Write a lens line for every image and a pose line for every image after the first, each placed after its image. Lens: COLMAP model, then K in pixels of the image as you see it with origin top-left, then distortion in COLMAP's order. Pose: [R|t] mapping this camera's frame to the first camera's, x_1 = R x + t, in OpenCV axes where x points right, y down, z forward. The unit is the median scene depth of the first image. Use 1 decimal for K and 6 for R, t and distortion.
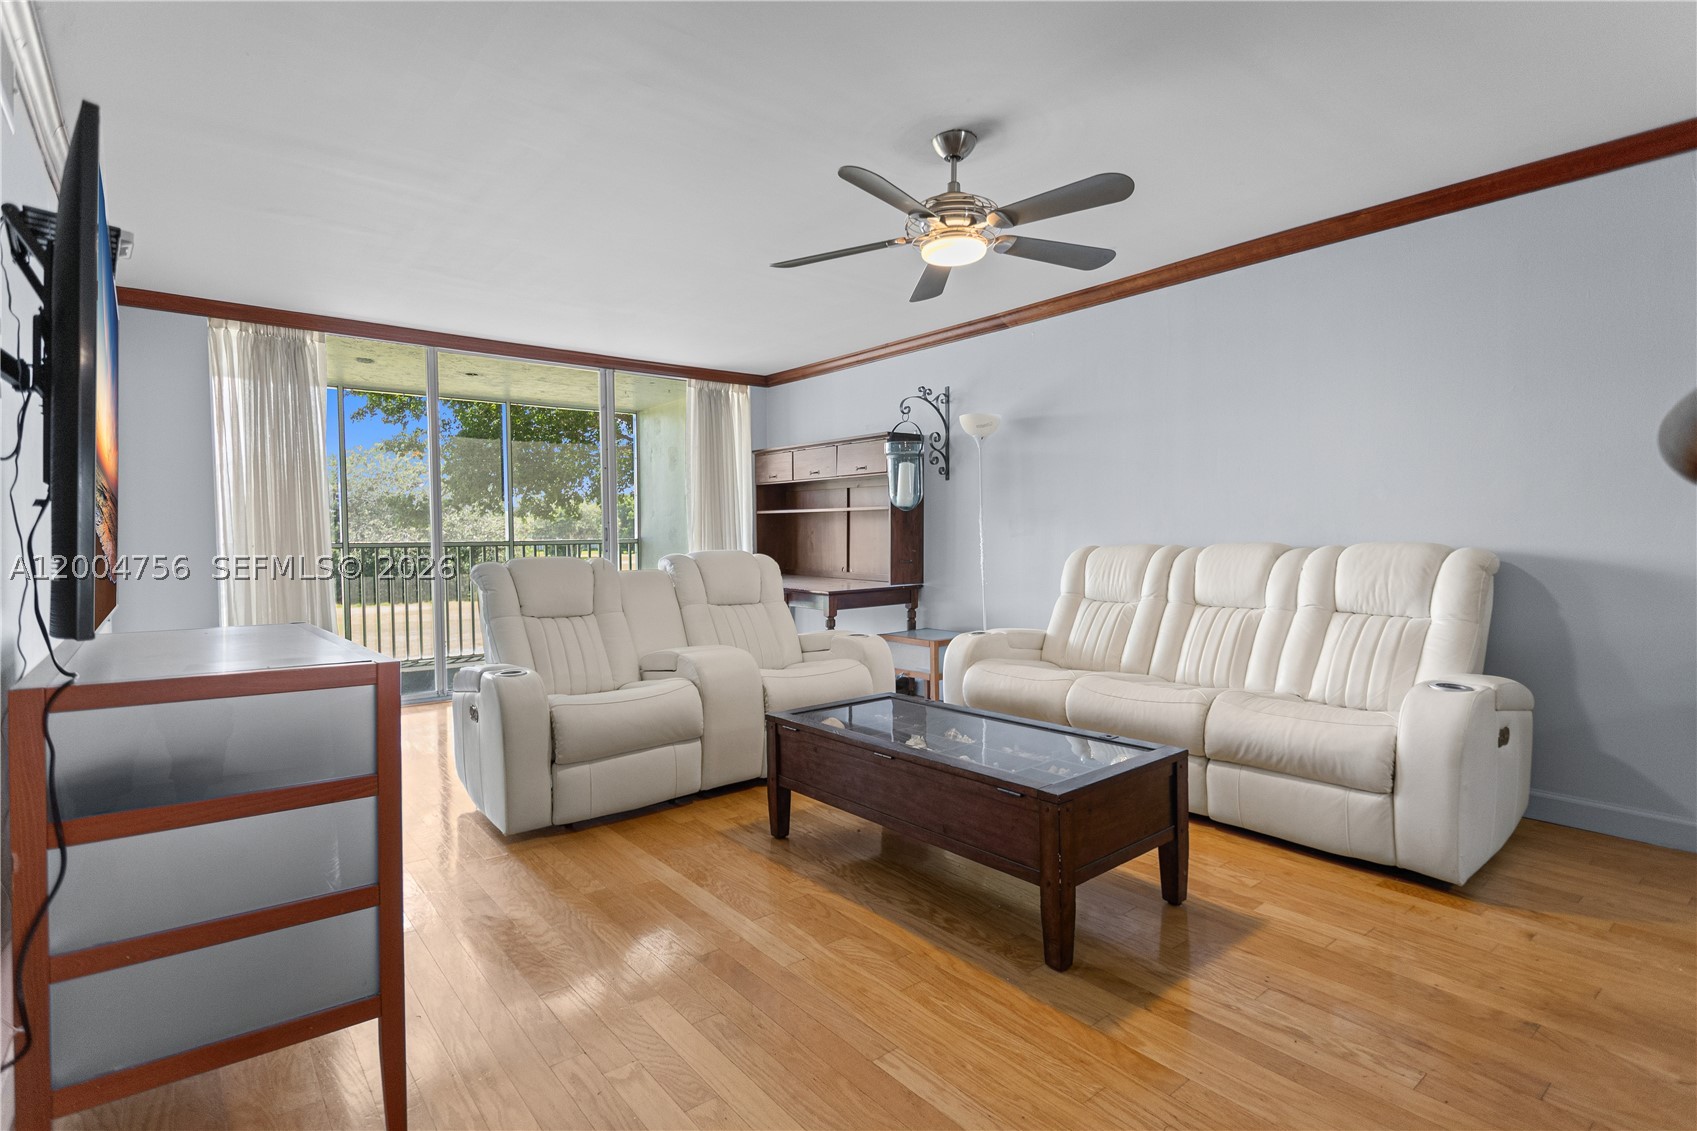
lens RADIAL K [[853.0, 0, 849.6], [0, 853.0, 568.9], [0, 0, 1]] dist [-0.000350, 0.003618]
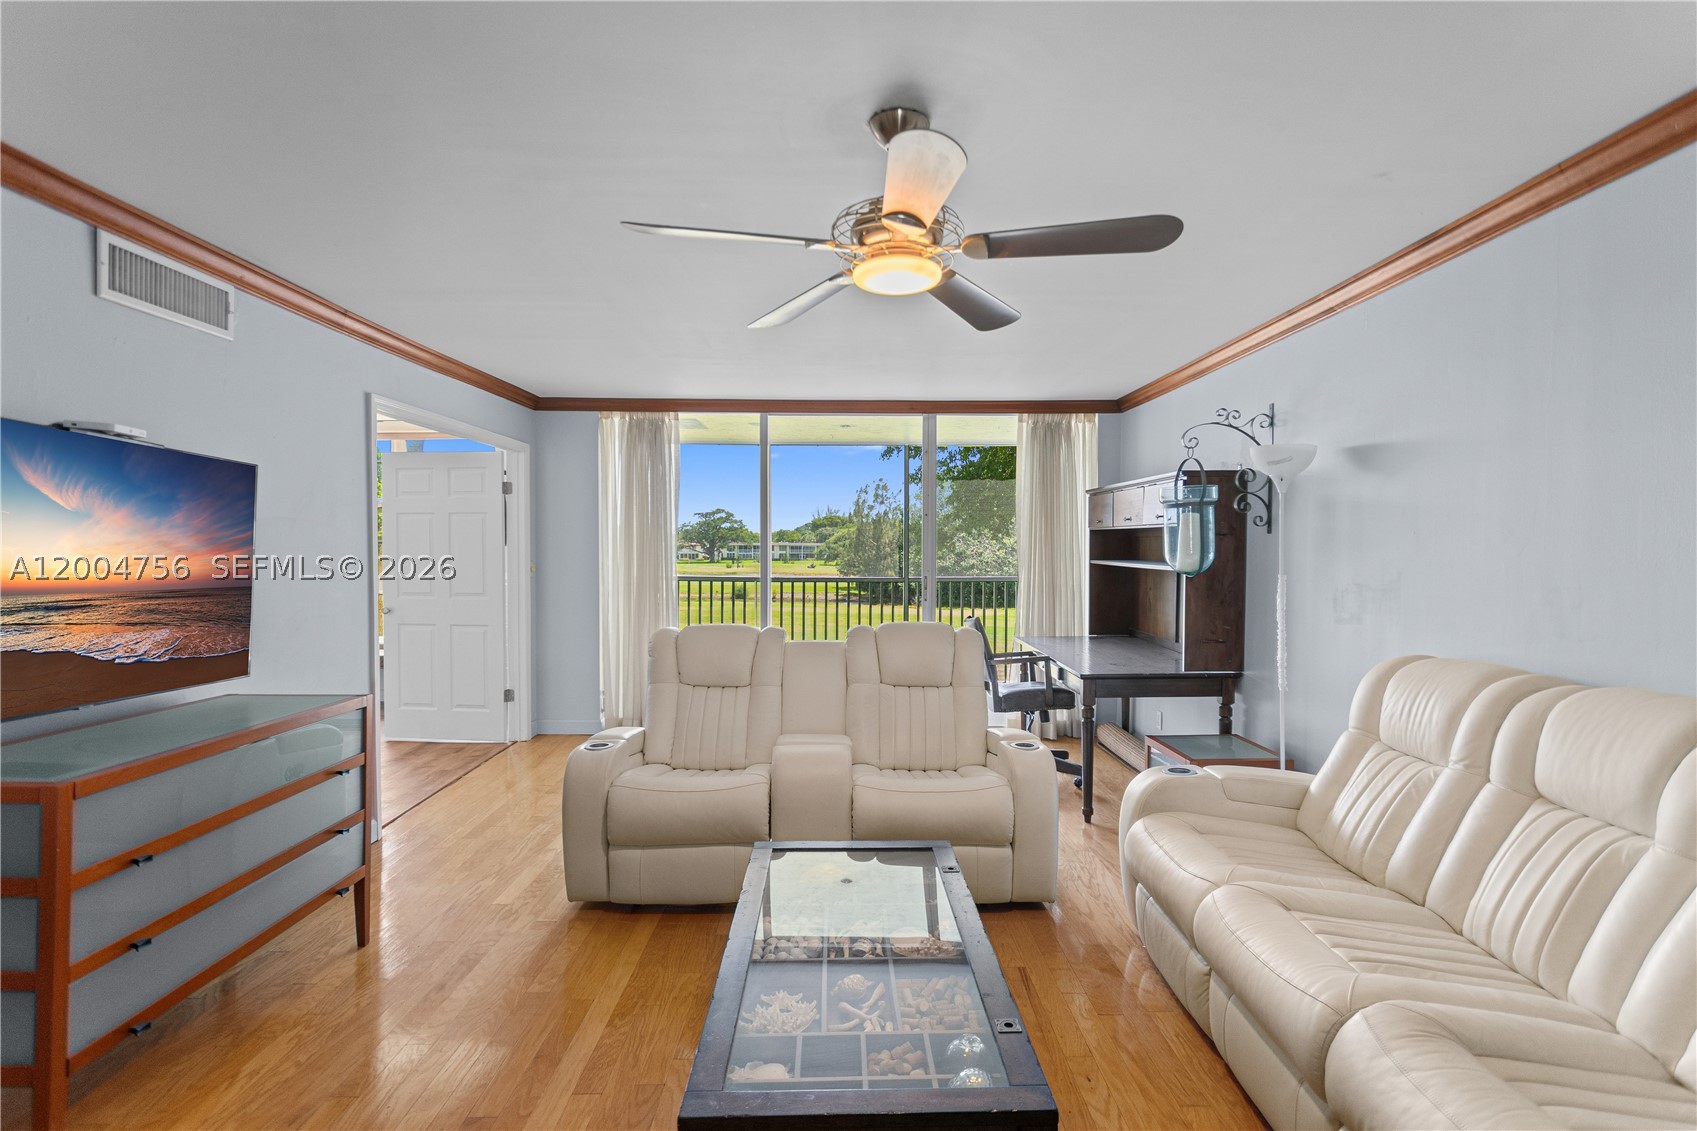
lens RADIAL K [[853.0, 0, 833.0], [0, 853.0, 567.7], [0, 0, 1]] dist [-0.000350, 0.003618]
pose [[0.771617, 0.025451, -0.635578, 0.309237], [-0.033313, 0.999445, -0.000422, -0.067538], [0.635214, 0.021499, 0.772037, 0.229058]]
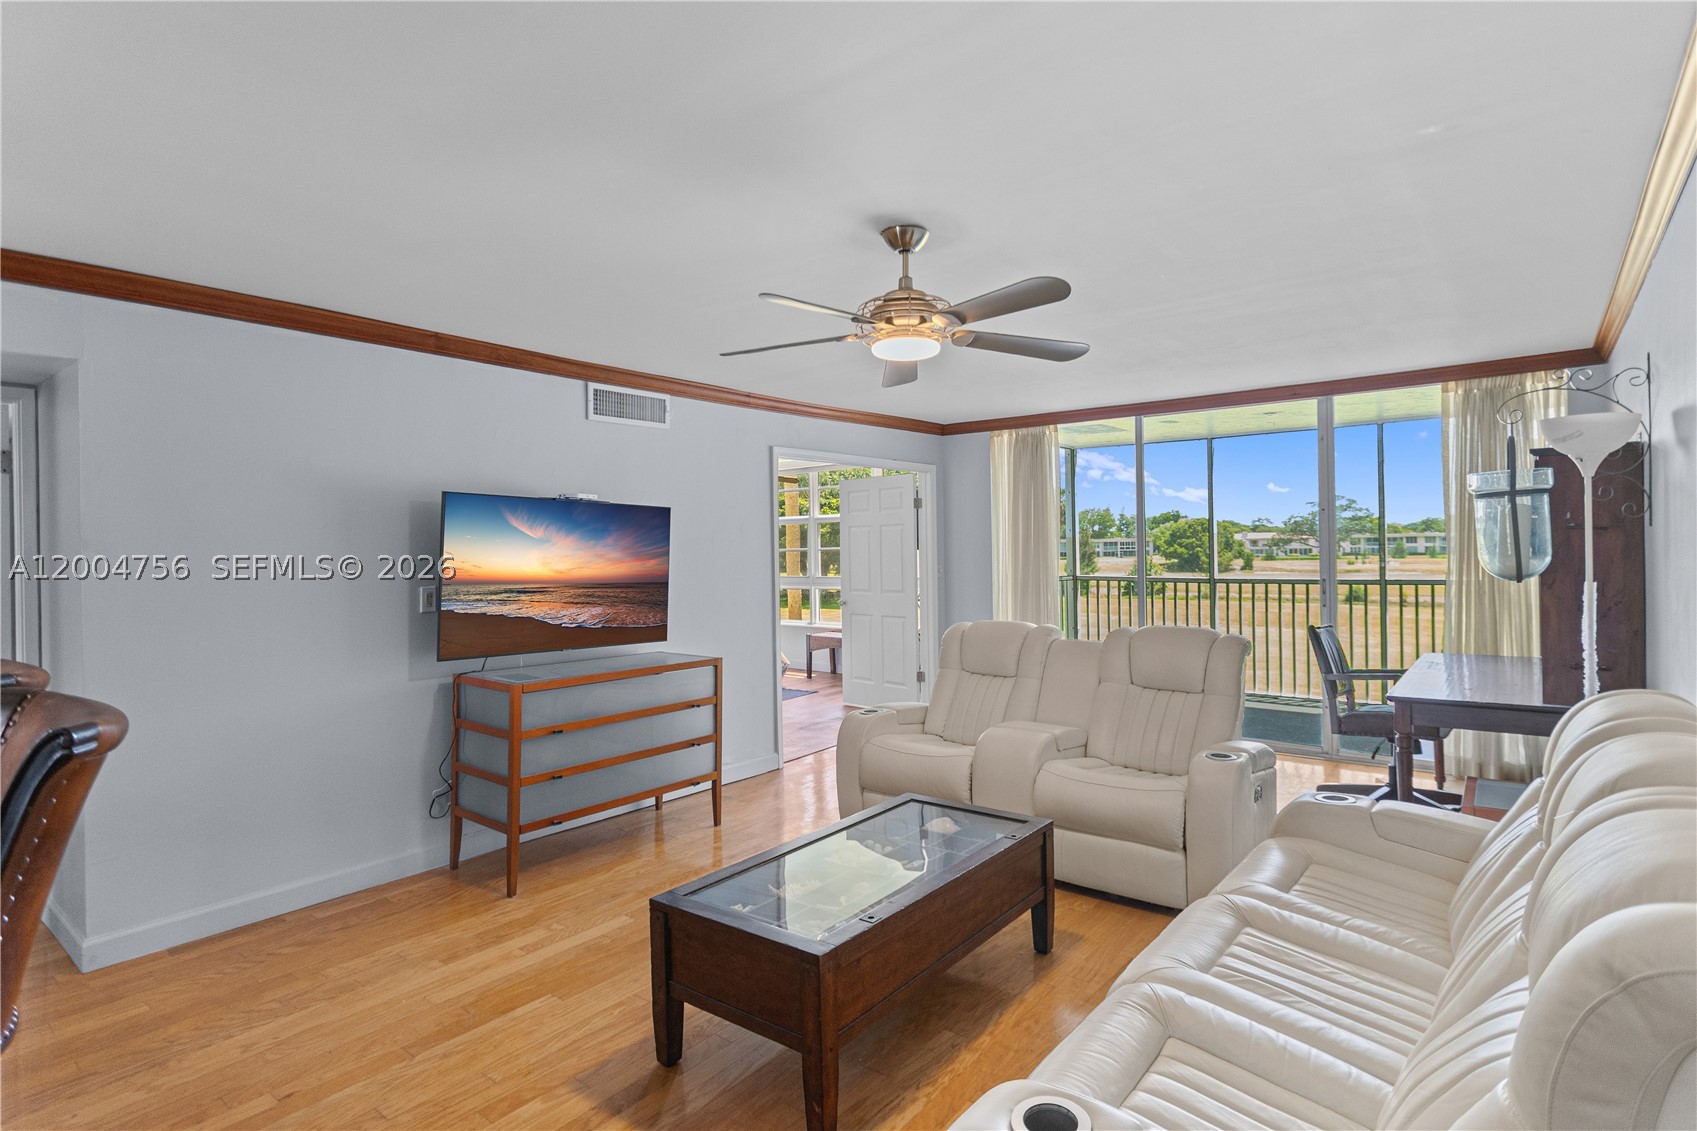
lens RADIAL K [[853.0, 0, 825.6], [0, 853.0, 543.8], [0, 0, 1]] dist [-0.000350, 0.003618]
pose [[0.199582, 0.000277, -0.979881, 0.570464], [-0.023663, 0.999710, -0.004538, -0.083365], [0.979595, 0.024093, 0.199531, 0.412287]]
